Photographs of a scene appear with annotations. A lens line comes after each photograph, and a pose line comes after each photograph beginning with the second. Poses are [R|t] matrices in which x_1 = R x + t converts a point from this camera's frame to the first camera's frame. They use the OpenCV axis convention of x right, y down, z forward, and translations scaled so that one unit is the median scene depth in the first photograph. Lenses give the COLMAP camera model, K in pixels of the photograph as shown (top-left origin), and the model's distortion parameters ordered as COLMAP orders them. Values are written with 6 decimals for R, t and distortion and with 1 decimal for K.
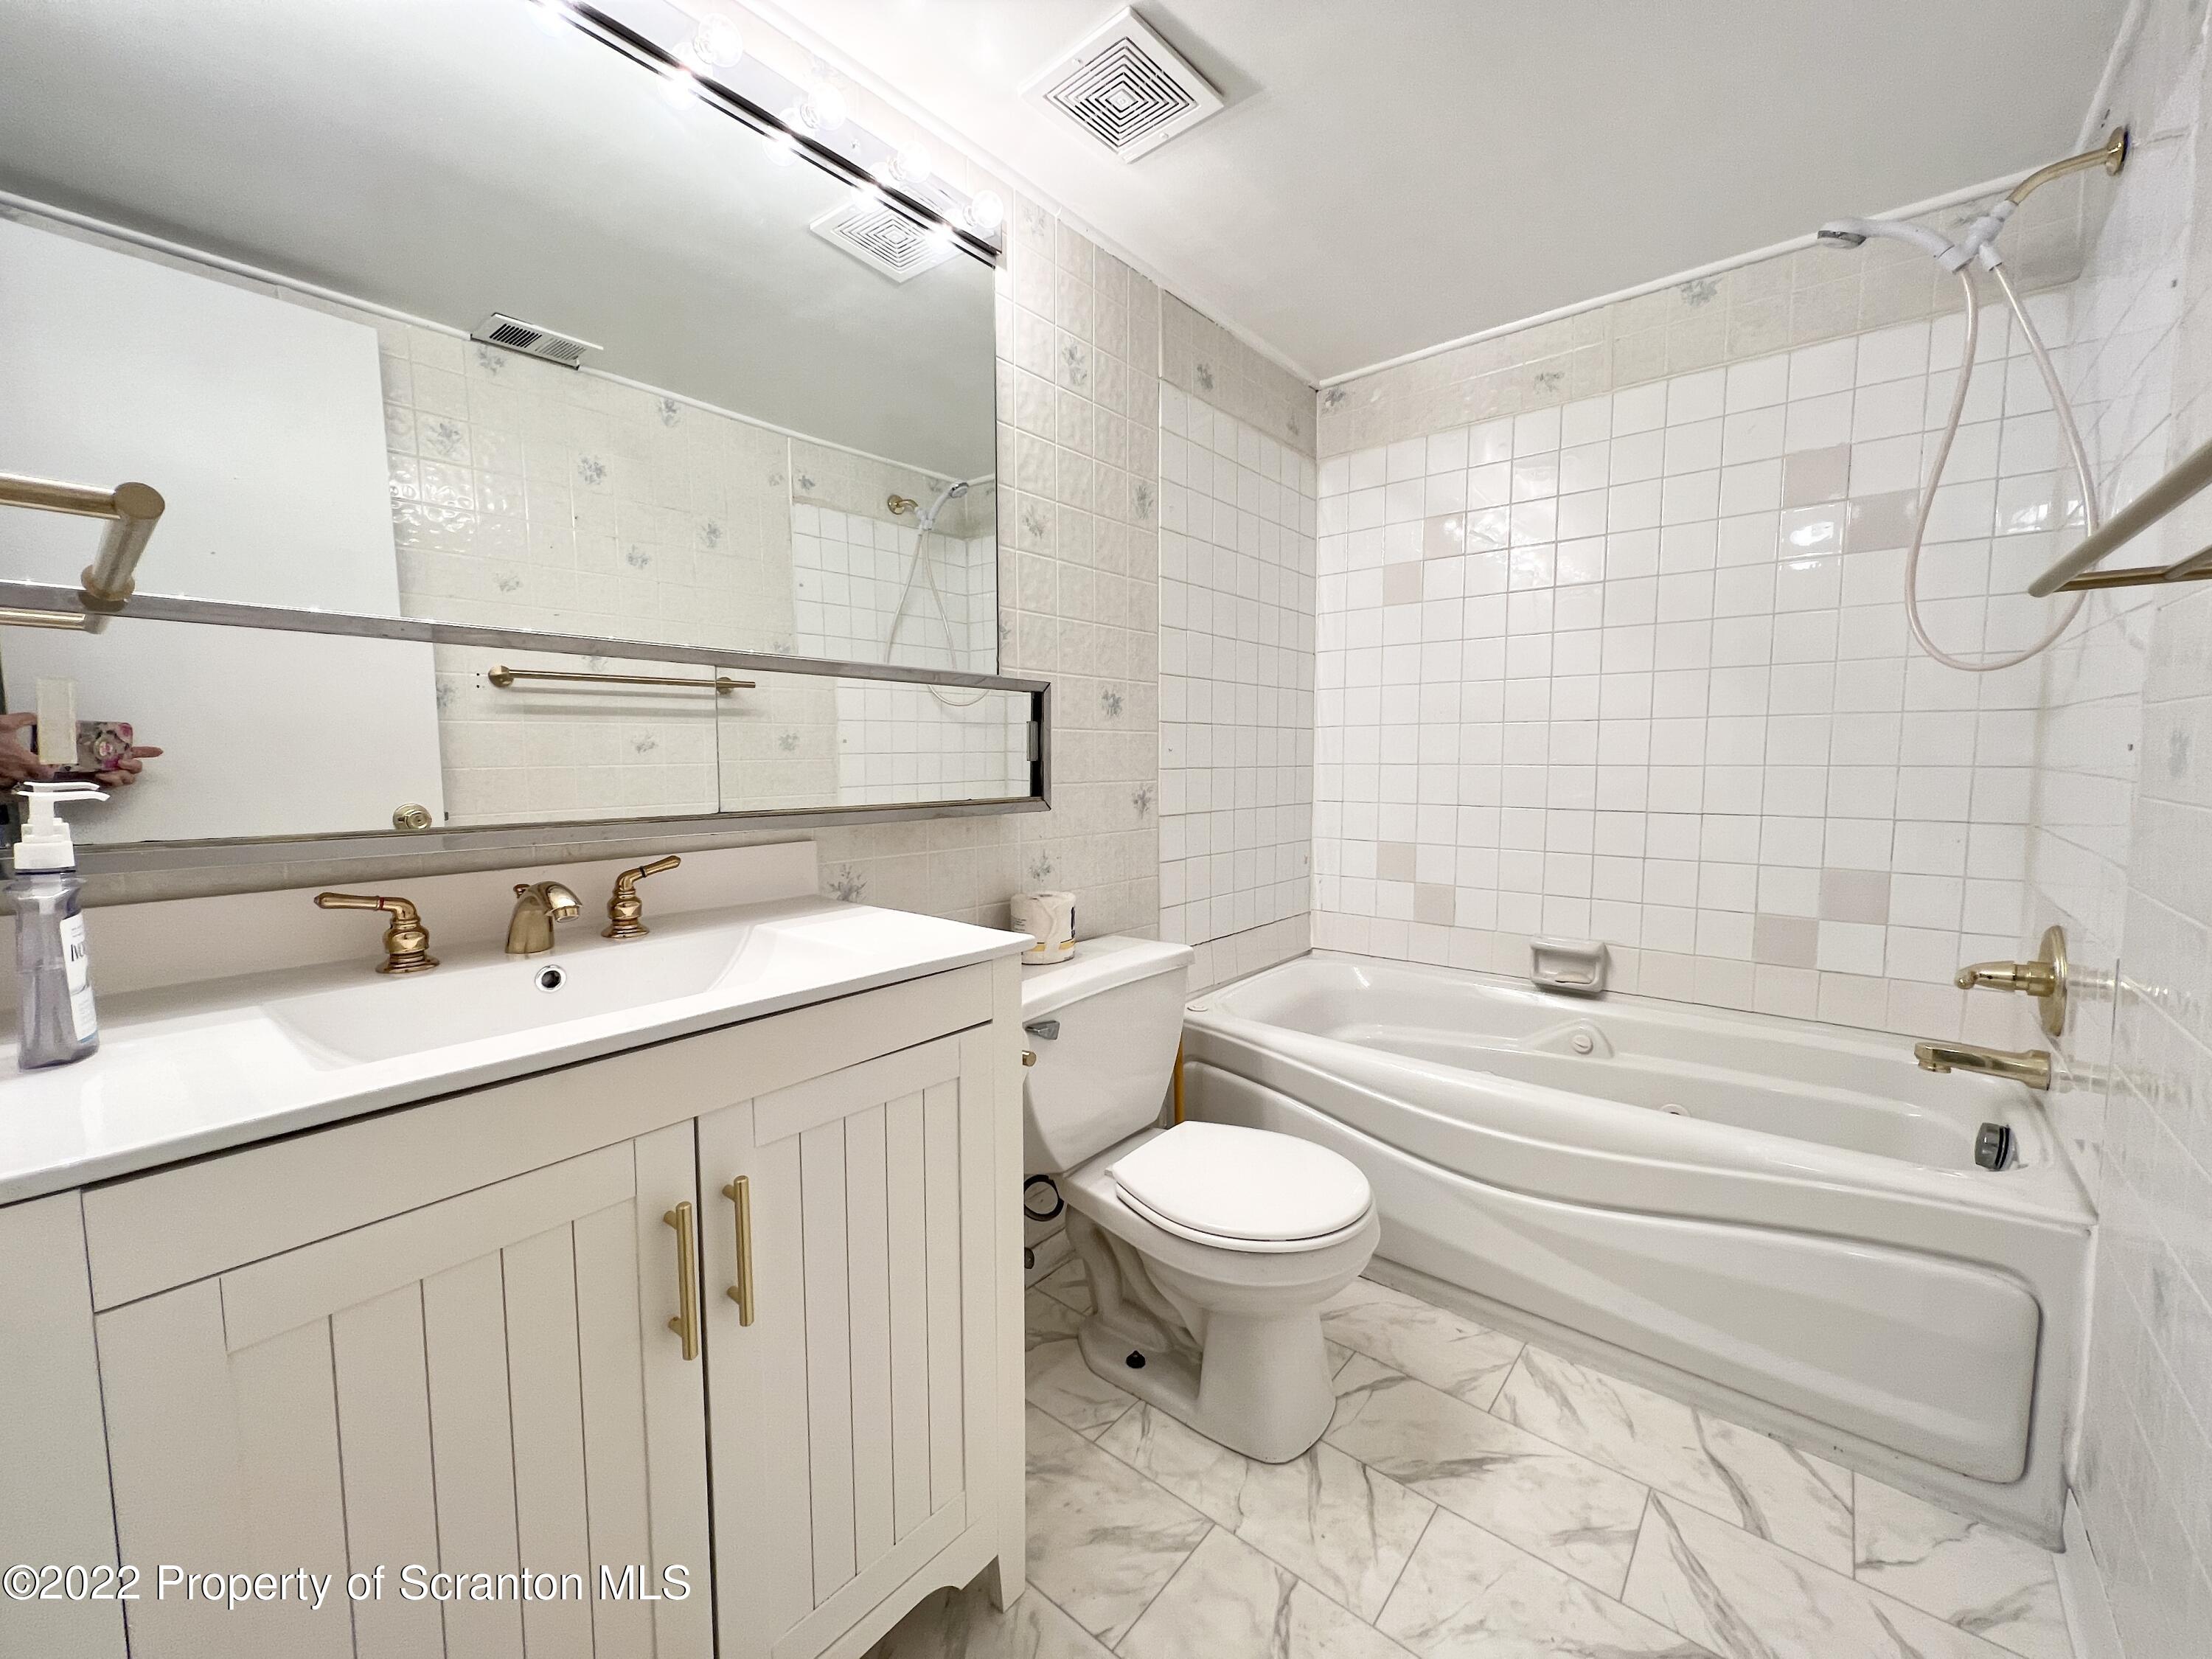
lens RADIAL K [[883.6, 0, 1105.4], [0, 883.6, 828.0], [0, 0, 1]] dist [-0.001604, 0.000570]
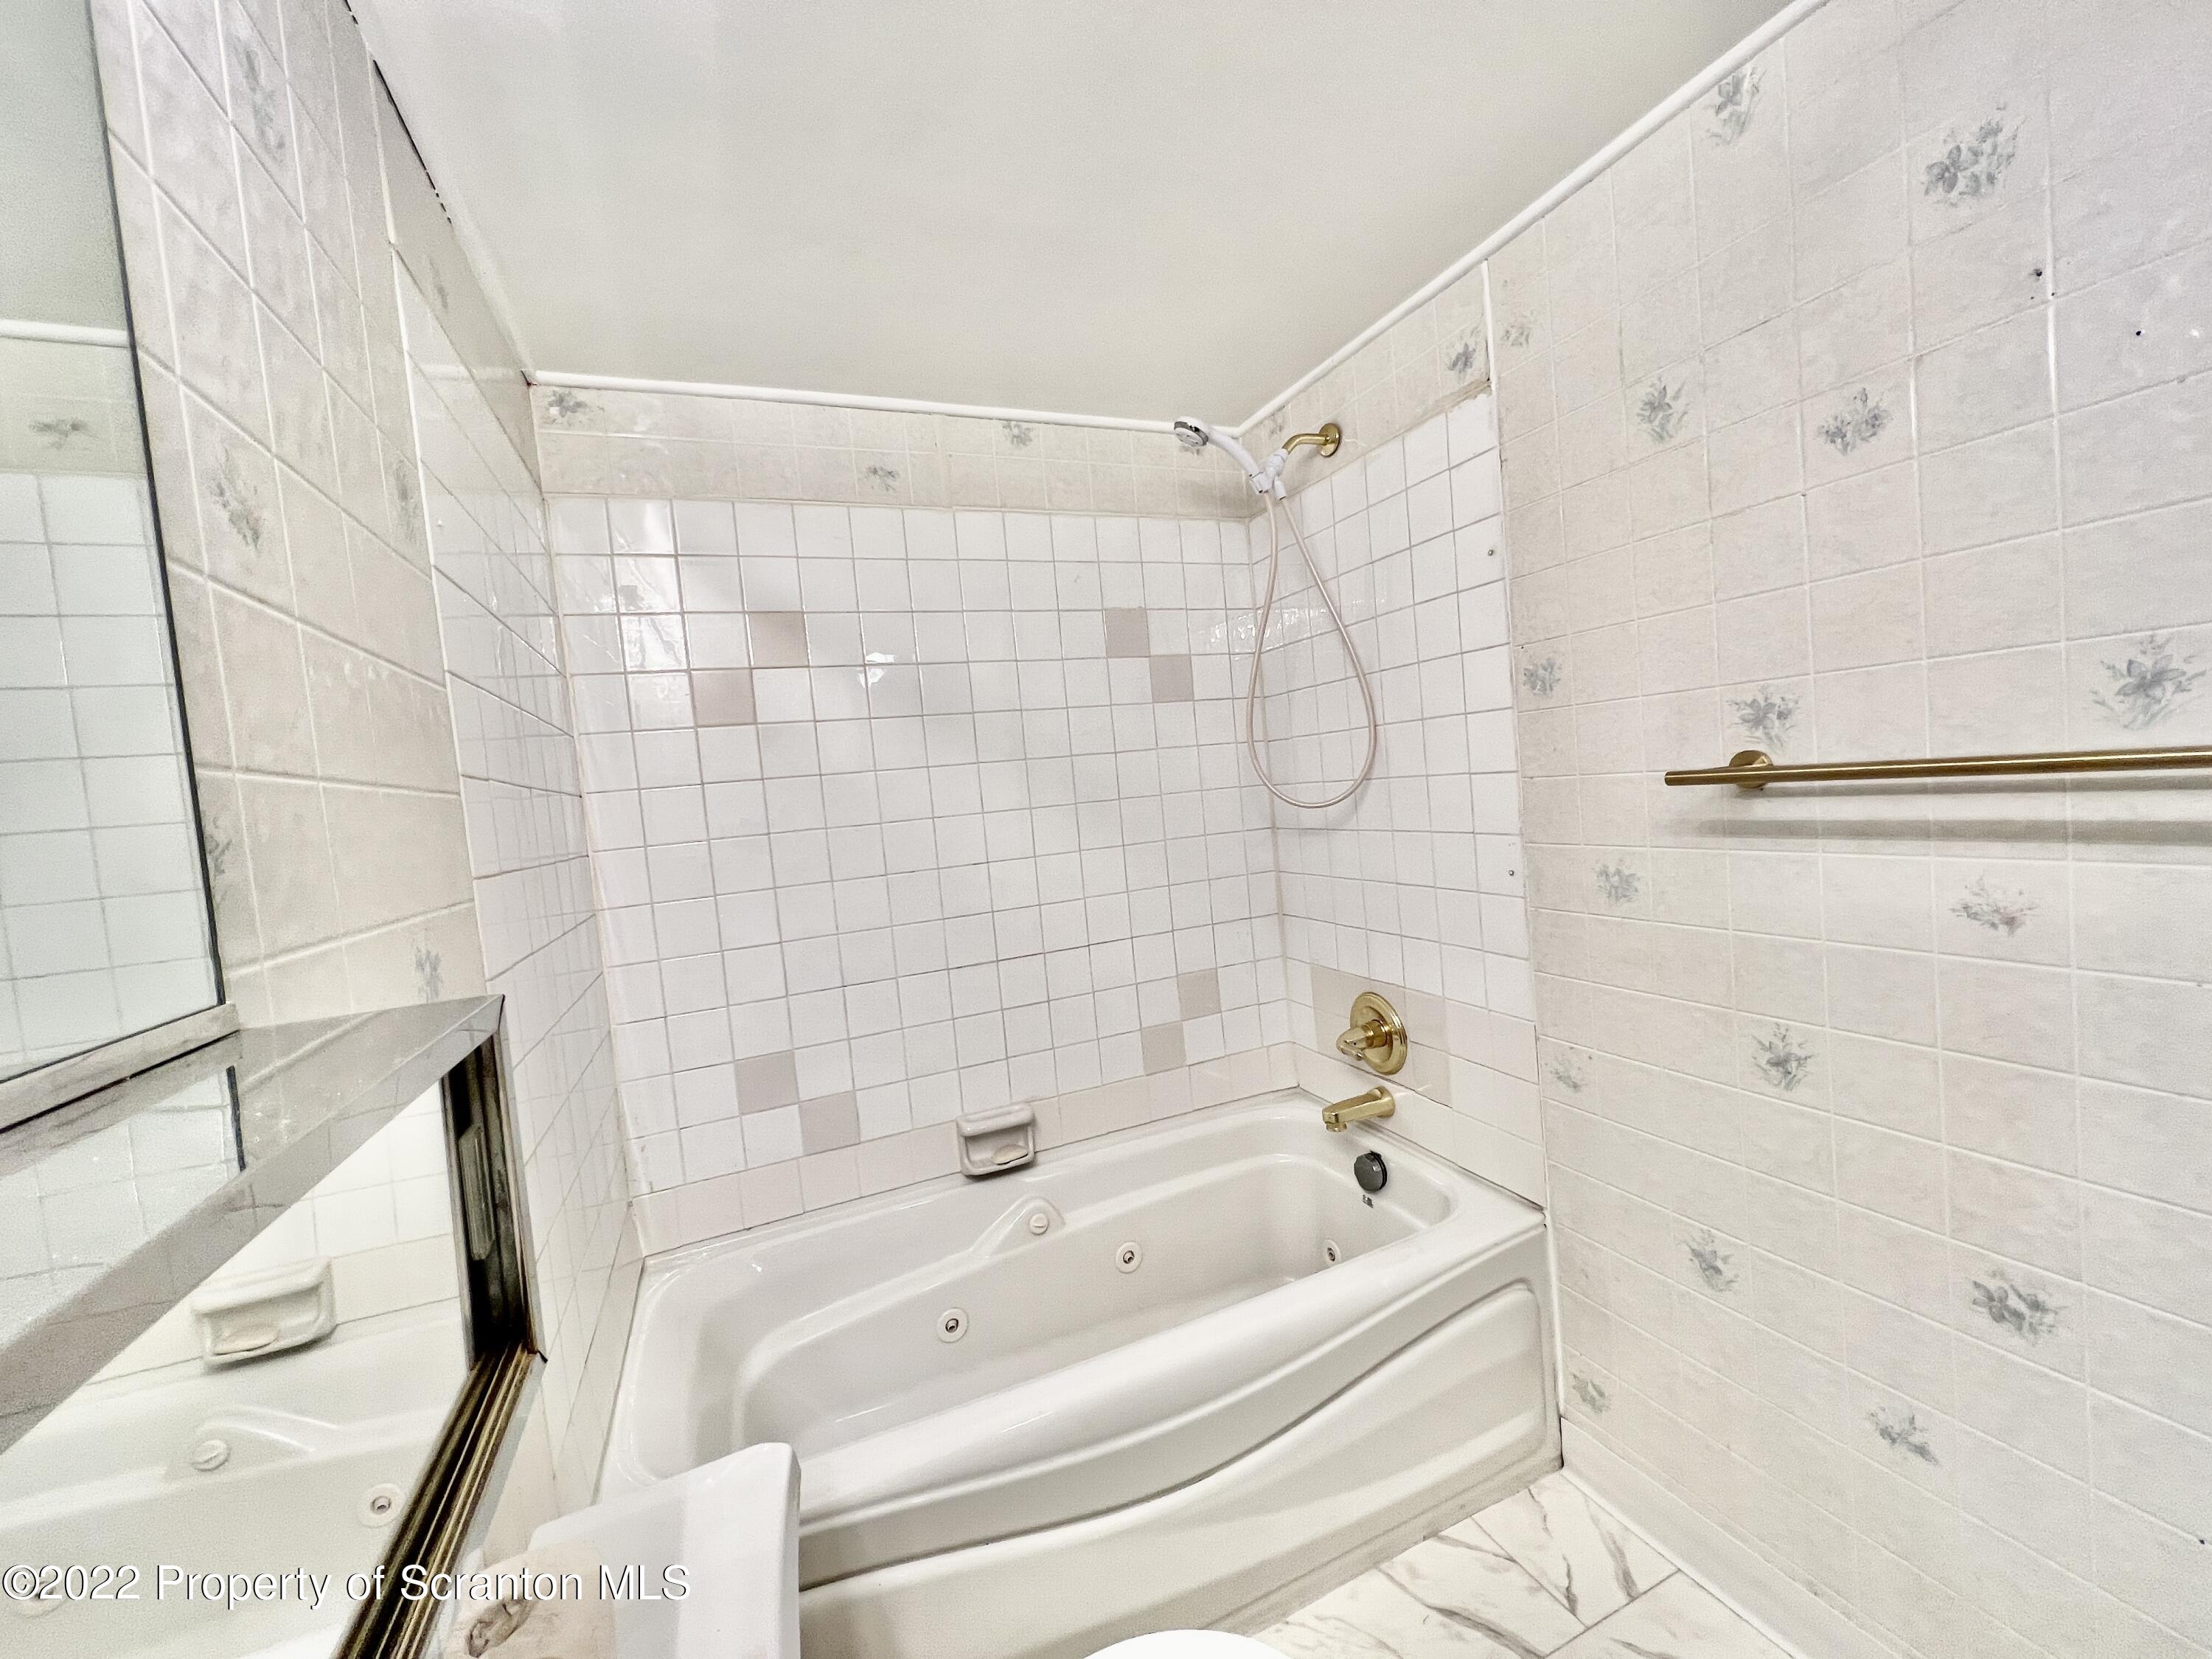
lens RADIAL K [[883.6, 0, 1110.9], [0, 883.6, 825.0], [0, 0, 1]] dist [-0.001604, 0.000570]
pose [[0.448162, -0.077214, 0.890611, -0.205151], [0.164979, 0.986294, 0.002491, -0.154999], [-0.878597, 0.145816, 0.454759, 0.515417]]
